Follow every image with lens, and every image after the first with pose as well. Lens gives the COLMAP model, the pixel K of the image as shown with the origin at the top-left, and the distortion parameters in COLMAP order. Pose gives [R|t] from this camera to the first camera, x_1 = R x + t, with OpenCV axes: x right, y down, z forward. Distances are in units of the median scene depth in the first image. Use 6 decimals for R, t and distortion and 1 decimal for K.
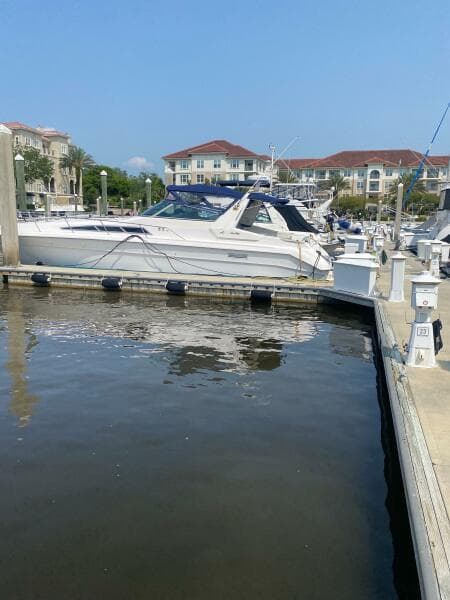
lens RADIAL K [[471.3, 0, 214.1], [0, 471.3, 272.4], [0, 0, 1]] dist [0.056108, 0.003031]
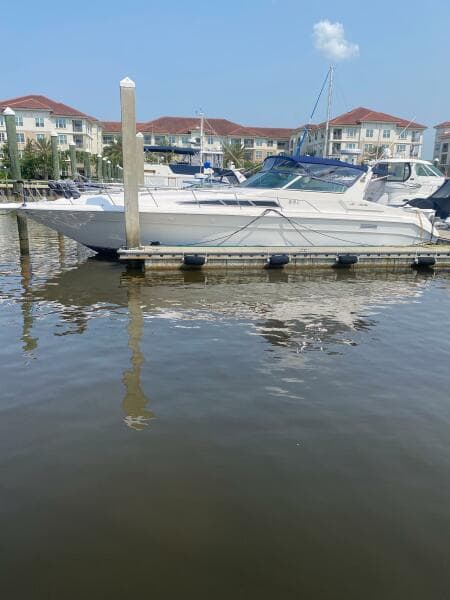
lens RADIAL K [[471.3, 0, 214.1], [0, 471.3, 272.4], [0, 0, 1]] dist [0.056108, 0.003031]
pose [[0.910369, -0.077826, 0.406413, -0.670473], [0.048155, 0.995406, 0.082747, -0.035400], [-0.410986, -0.055759, 0.909935, 0.162860]]
